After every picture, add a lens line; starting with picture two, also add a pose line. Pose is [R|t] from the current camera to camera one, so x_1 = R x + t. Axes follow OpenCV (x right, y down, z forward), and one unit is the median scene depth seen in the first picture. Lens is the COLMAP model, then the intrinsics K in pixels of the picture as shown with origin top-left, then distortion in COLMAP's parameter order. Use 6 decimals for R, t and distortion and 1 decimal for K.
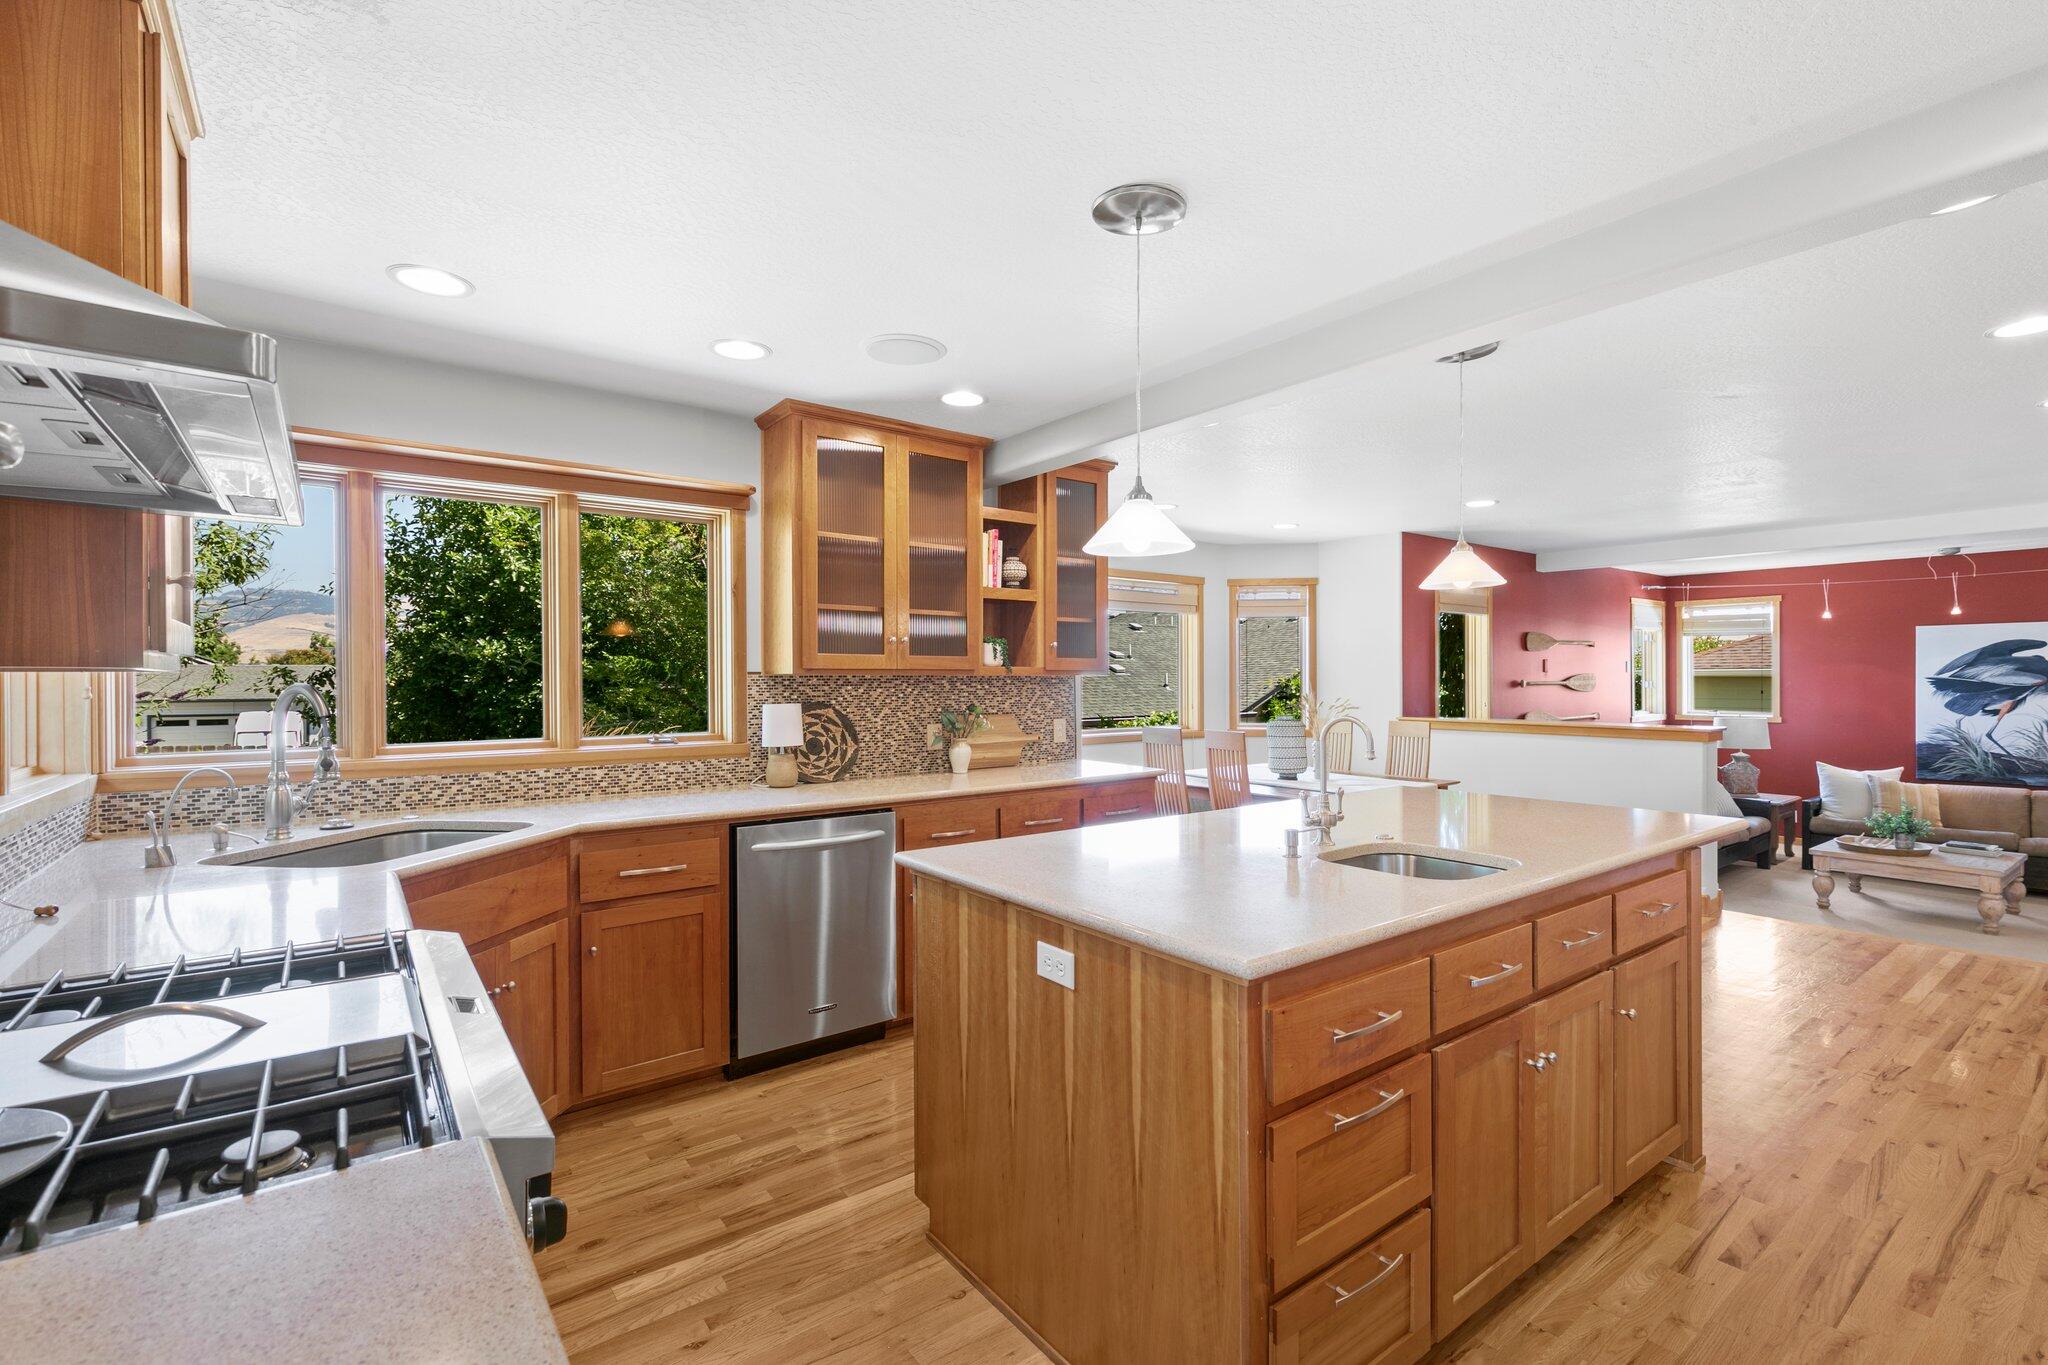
lens RADIAL K [[912.9, 0, 1032.0], [0, 912.9, 681.4], [0, 0, 1]] dist [0.008673, -0.002988]
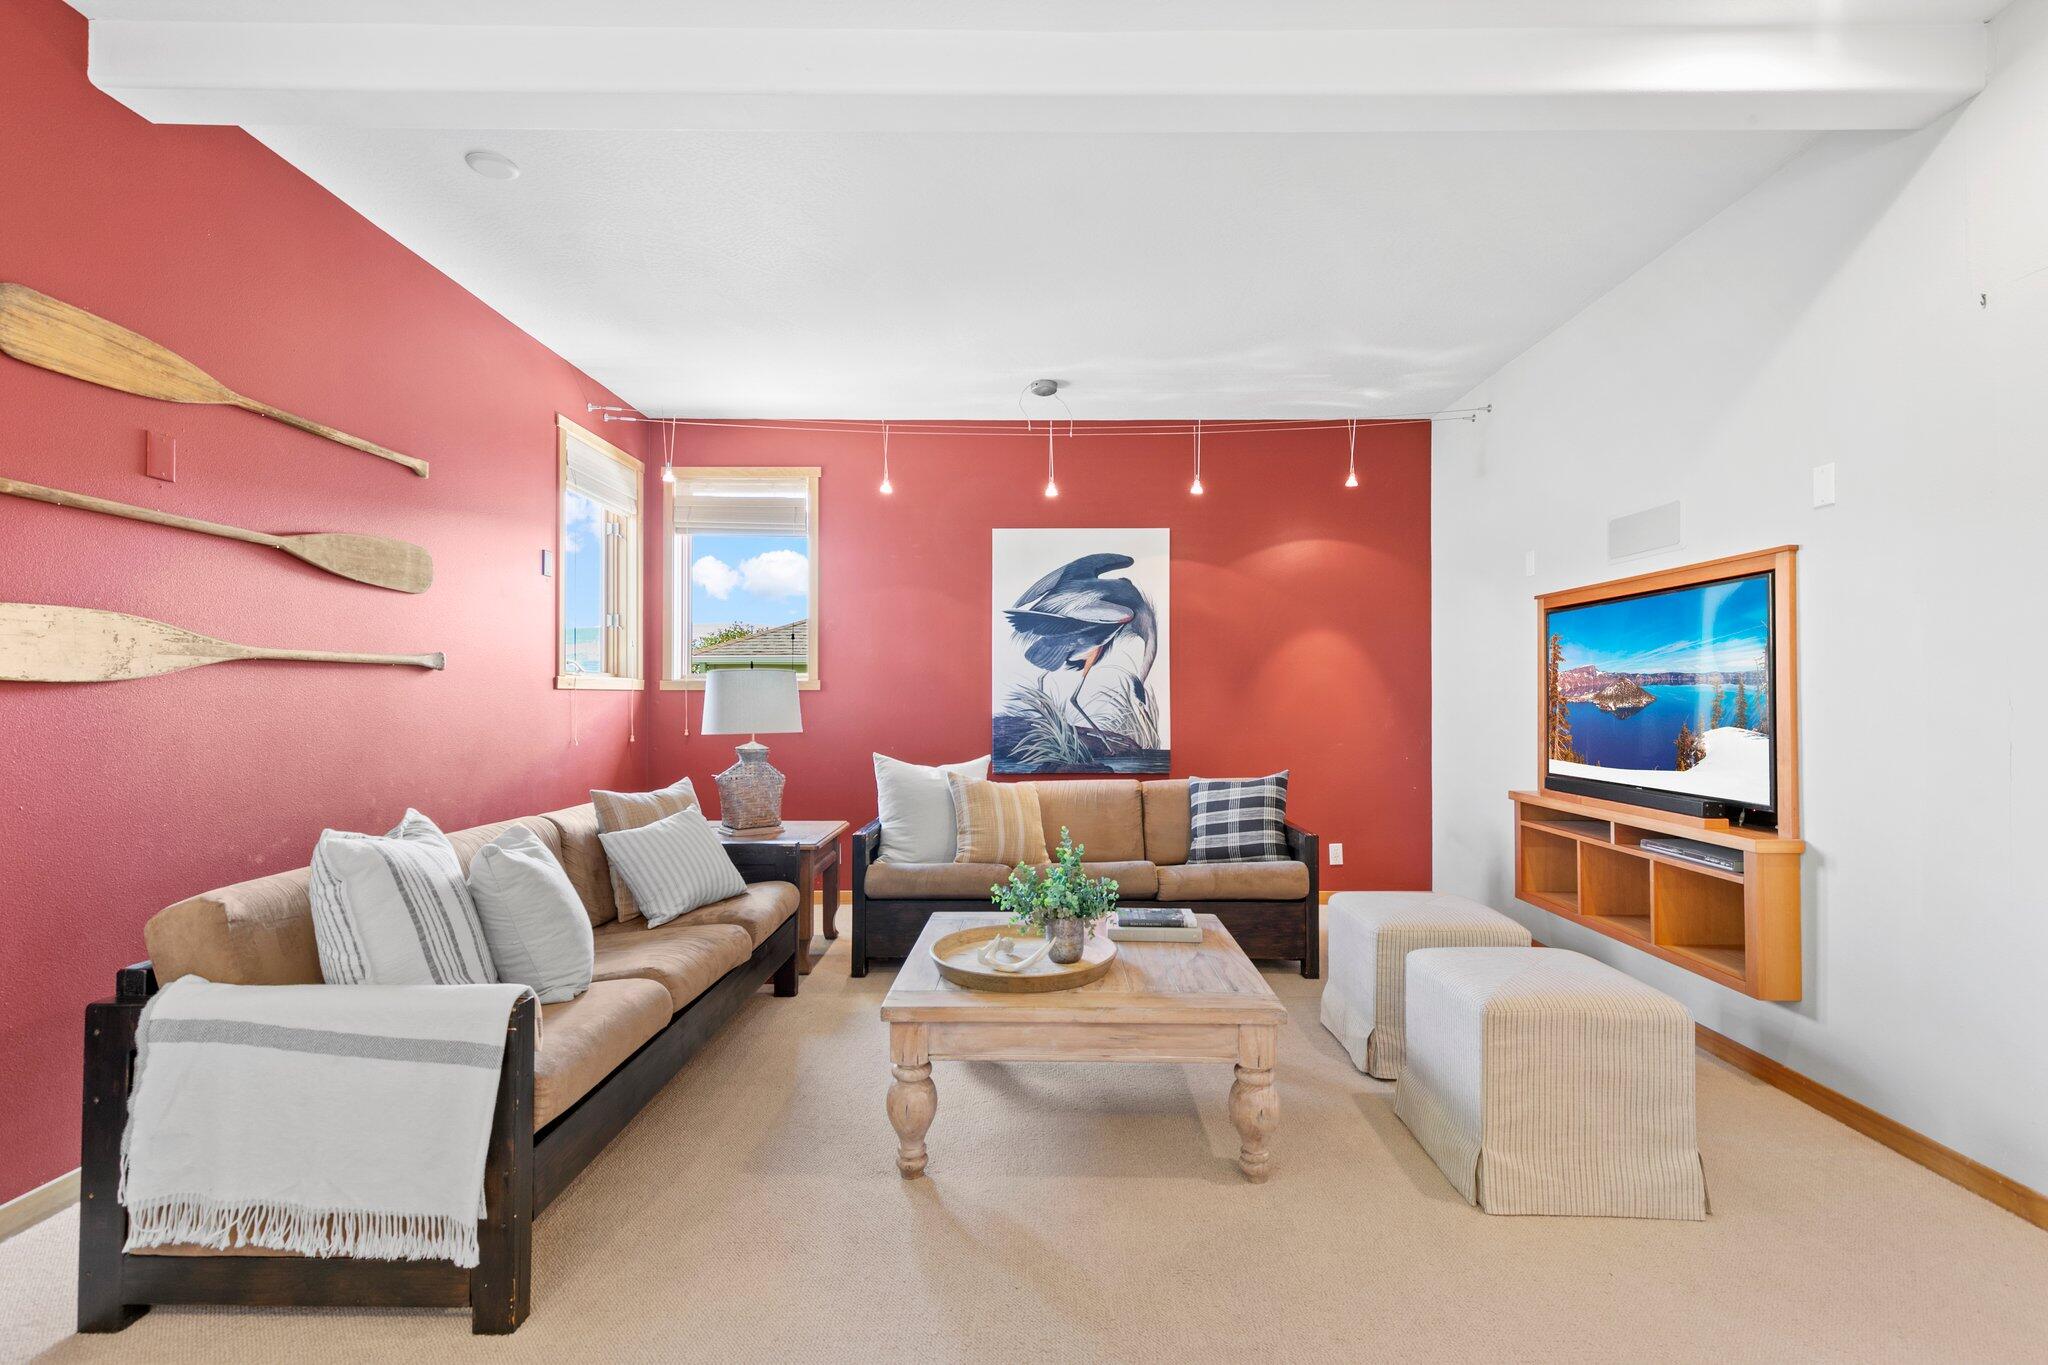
lens RADIAL K [[912.9, 0, 1039.8], [0, 912.9, 686.8], [0, 0, 1]] dist [0.008673, -0.002988]
pose [[0.607018, 0.013580, 0.794572, 0.516805], [0.001764, 0.999828, -0.018436, 0.061418], [-0.794686, 0.012593, 0.606890, 0.629646]]
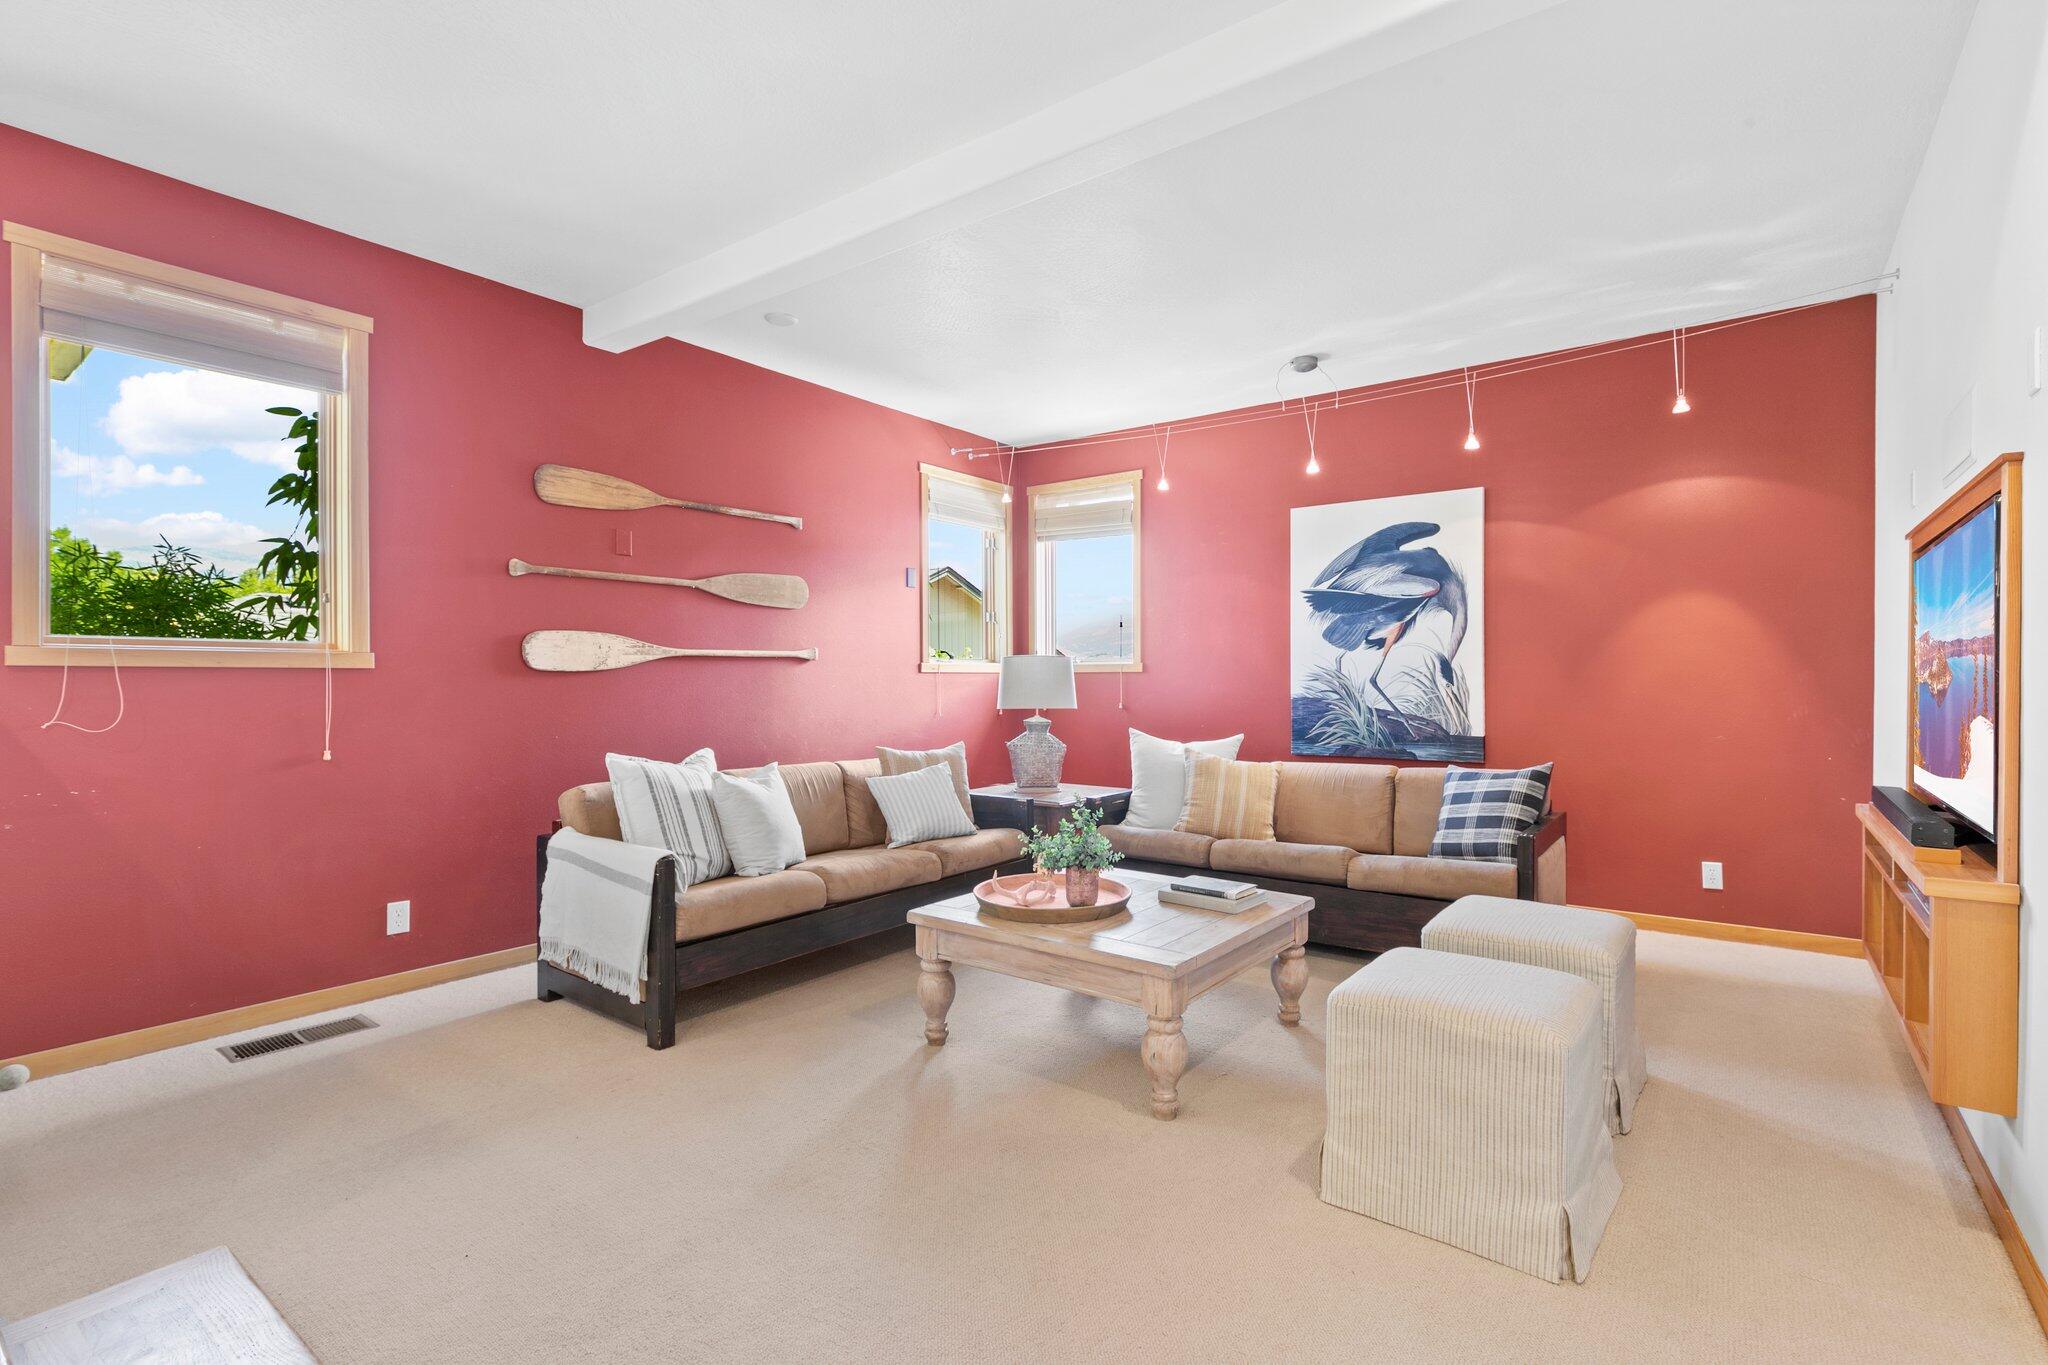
lens RADIAL K [[947.6, 0, 1040.2], [0, 947.6, 685.6], [0, 0, 1]] dist [-0.010833, 0.006177]
pose [[0.959184, 0.000519, 0.282782, 0.650956], [-0.000819, 0.999999, 0.000940, 0.061671], [-0.282781, -0.001134, 0.959184, 0.457032]]
